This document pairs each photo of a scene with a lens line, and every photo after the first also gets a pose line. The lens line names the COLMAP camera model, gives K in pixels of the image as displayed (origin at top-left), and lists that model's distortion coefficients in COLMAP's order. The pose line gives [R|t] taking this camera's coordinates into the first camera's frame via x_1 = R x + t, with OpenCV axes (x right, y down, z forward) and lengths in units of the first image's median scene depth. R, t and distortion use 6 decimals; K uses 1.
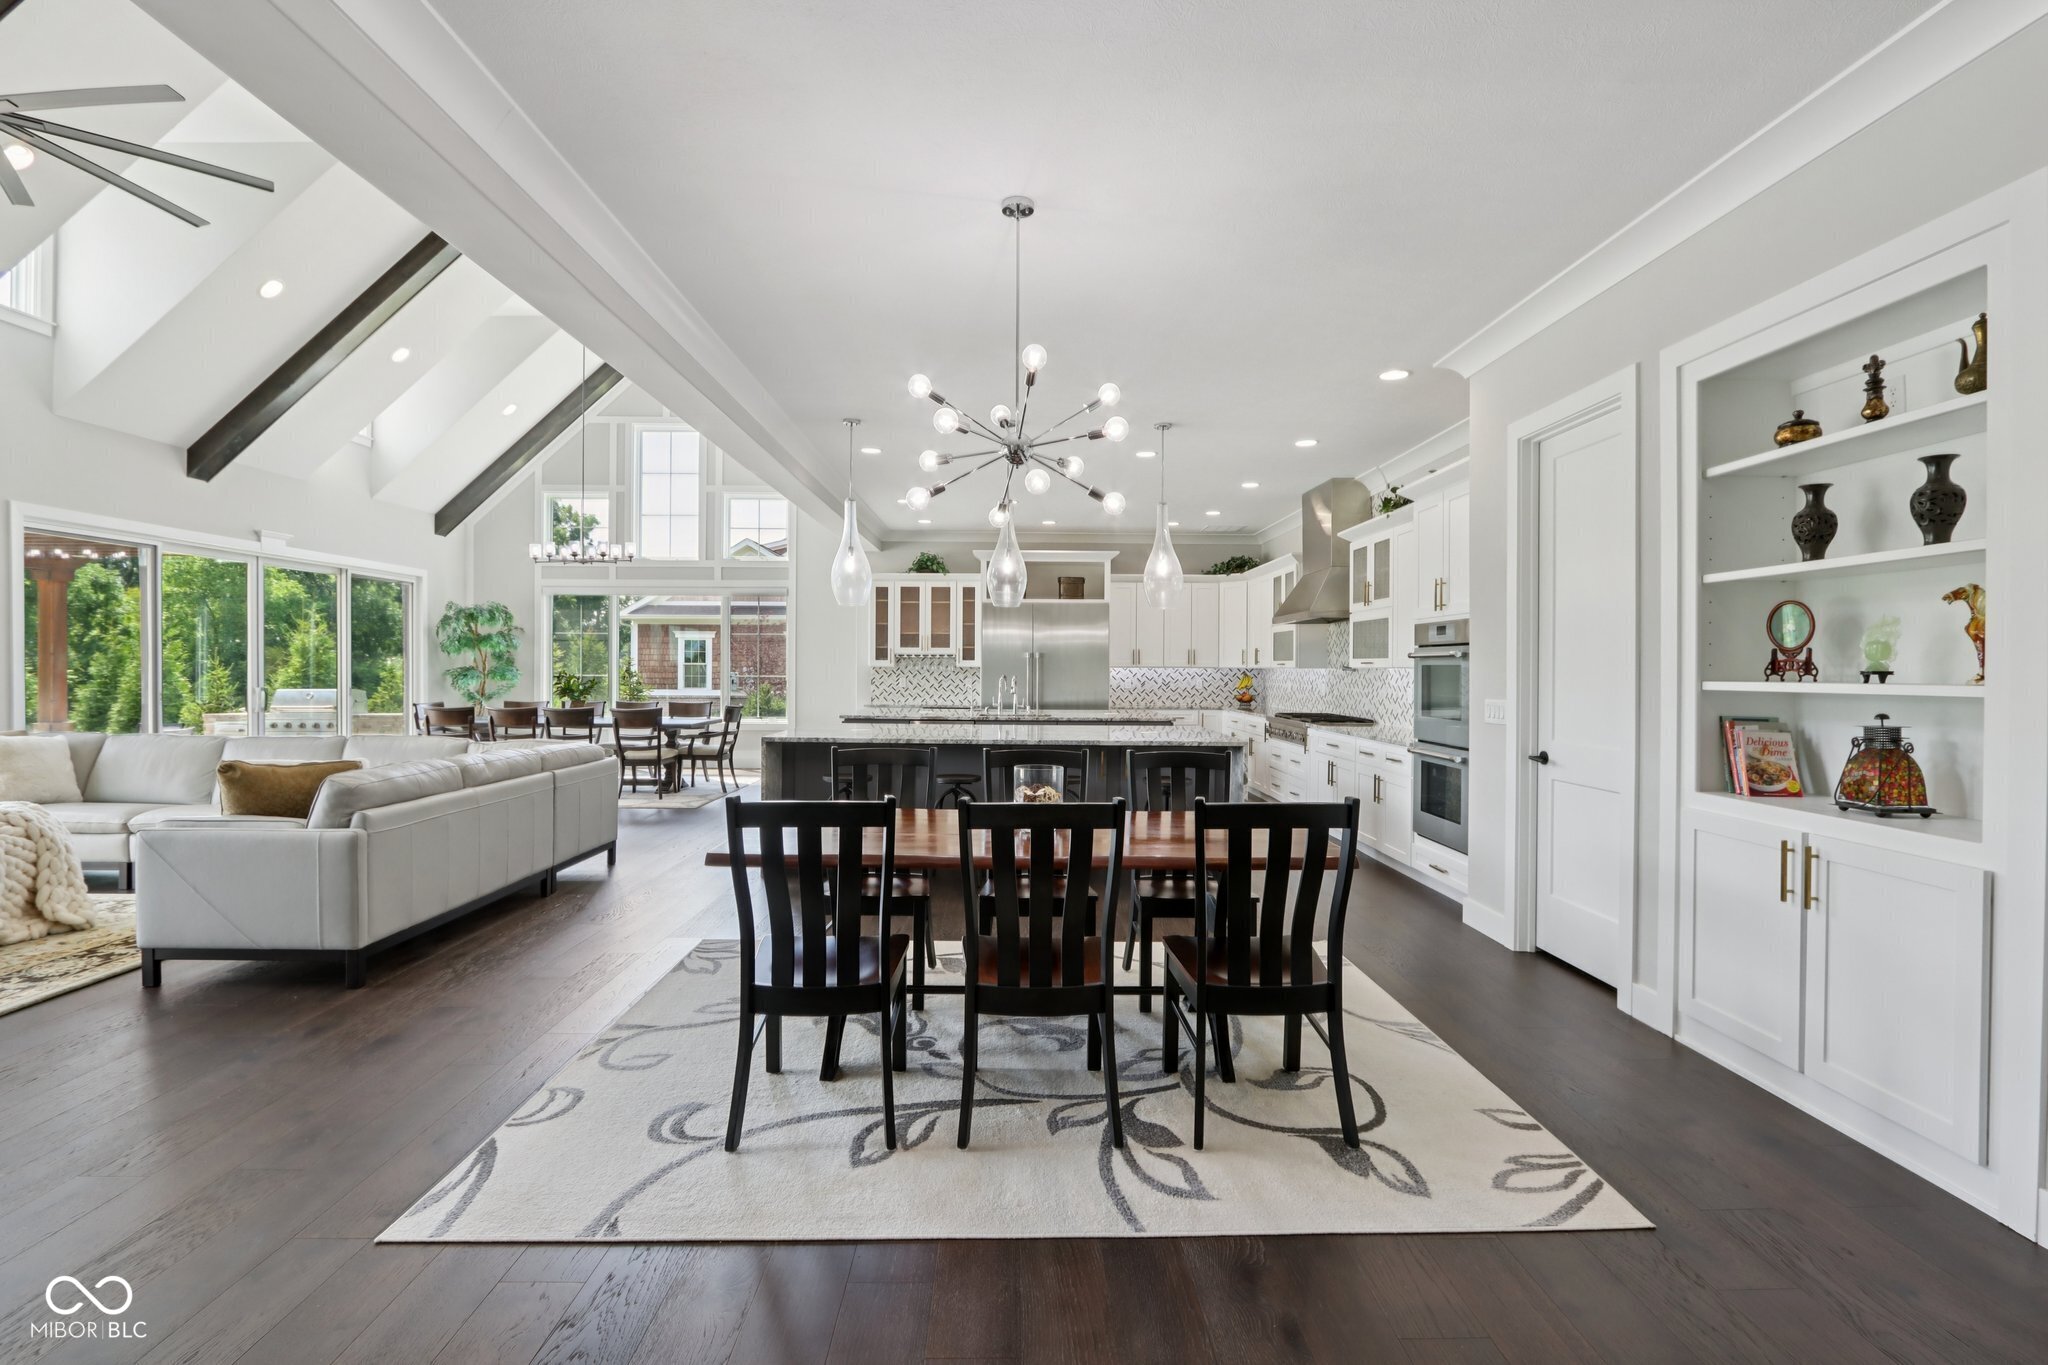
lens RADIAL K [[958.8, 0, 1019.2], [0, 958.8, 672.5], [0, 0, 1]] dist [-0.020804, 0.001486]
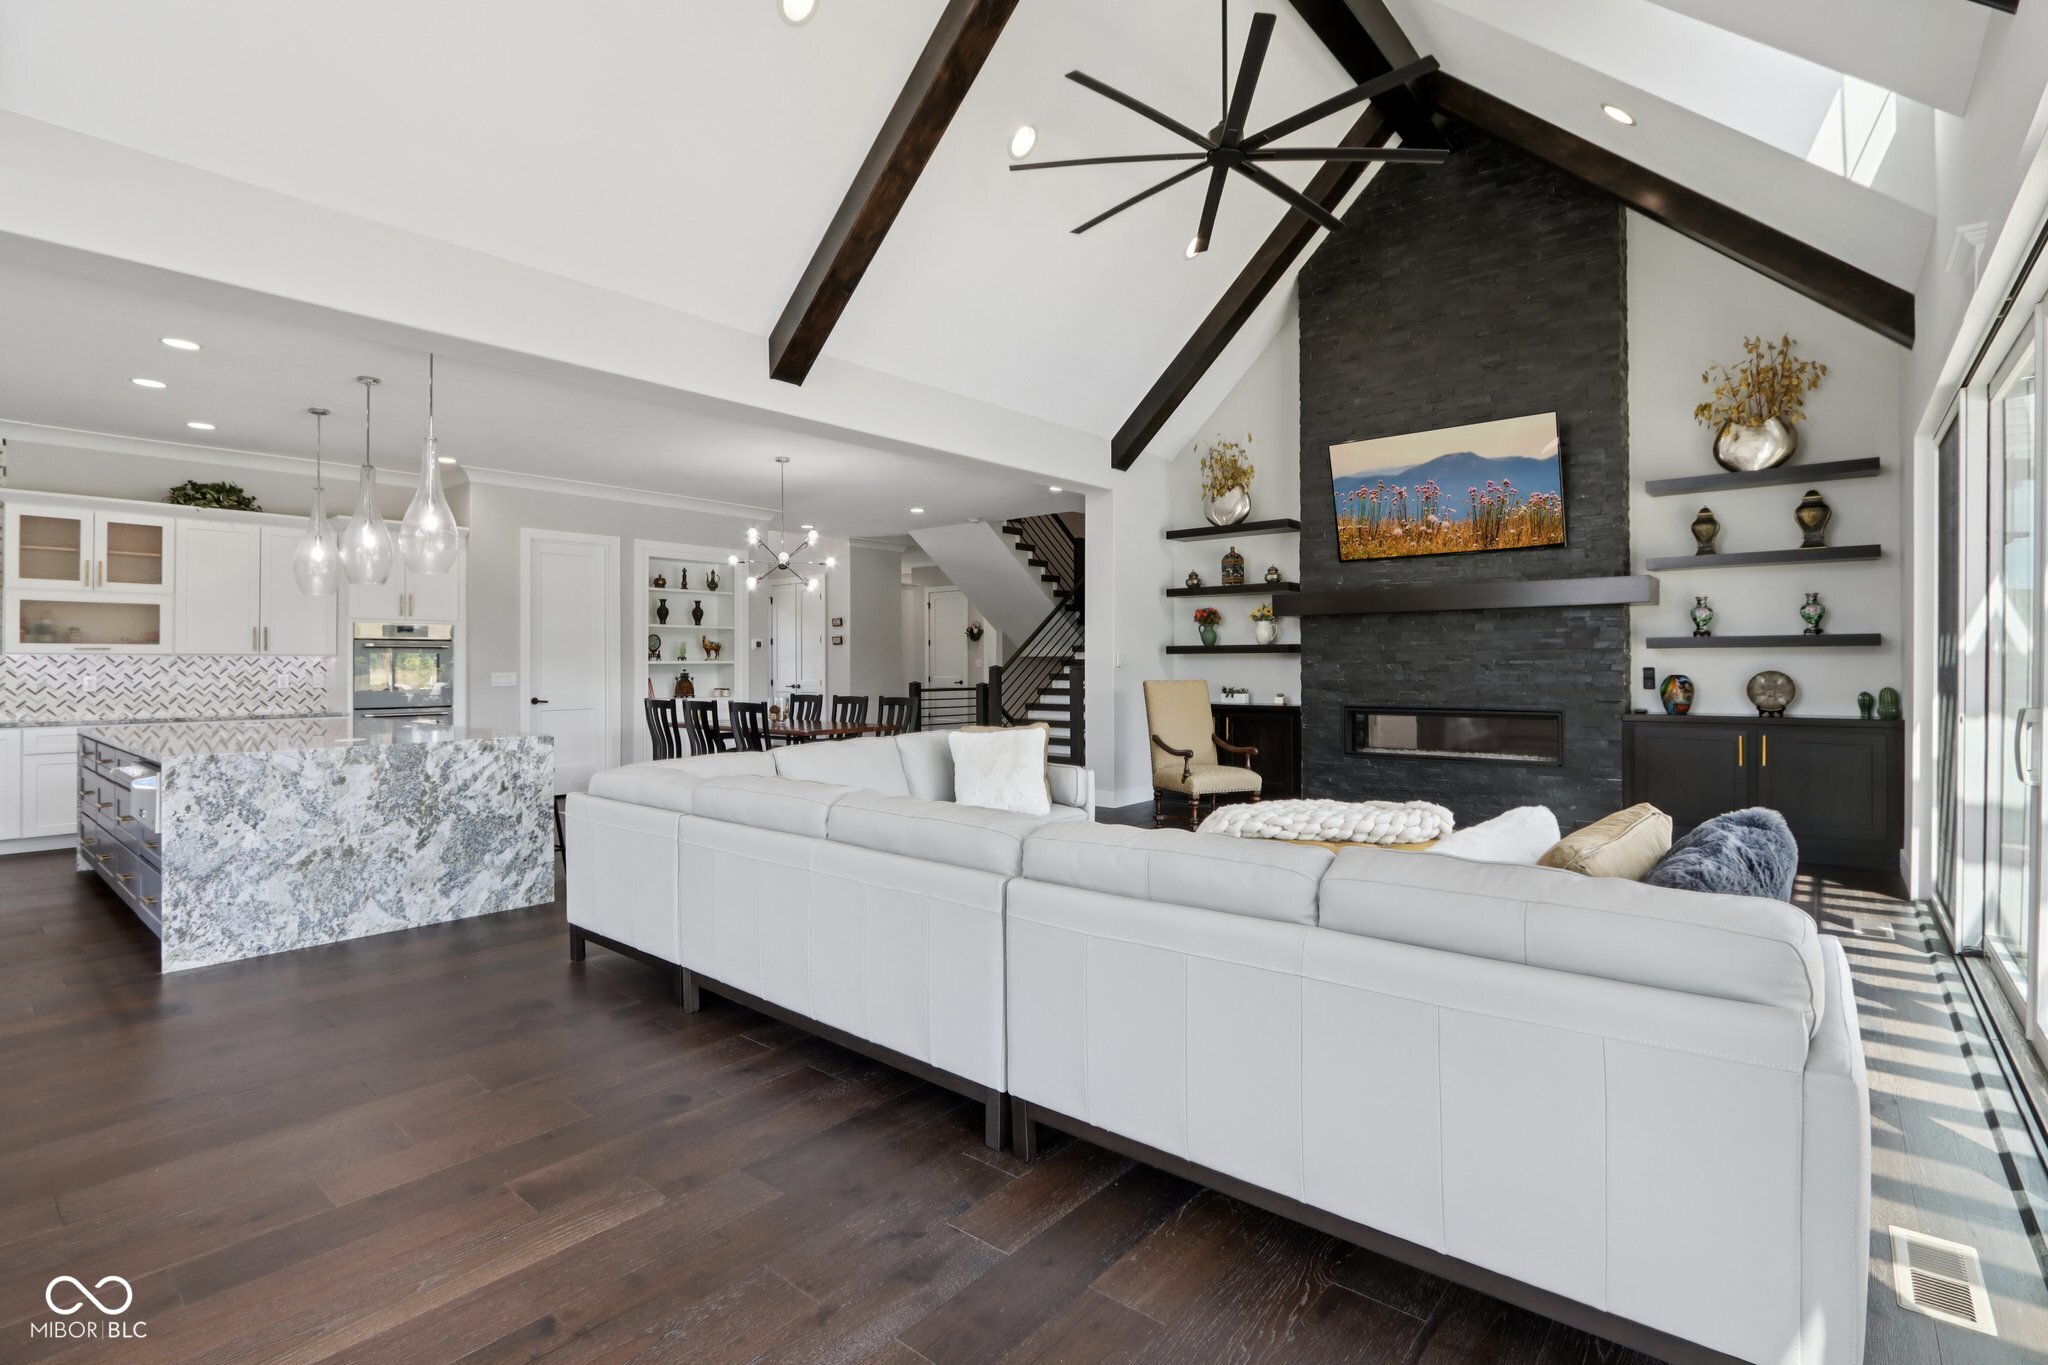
lens RADIAL K [[958.8, 0, 1017.4], [0, 958.8, 667.0], [0, 0, 1]] dist [-0.020804, 0.001486]
pose [[-0.752806, -0.016286, 0.658041, -0.615657], [-0.006997, 0.999835, 0.016740, -0.009504], [-0.658206, 0.007997, -0.752796, 0.744777]]
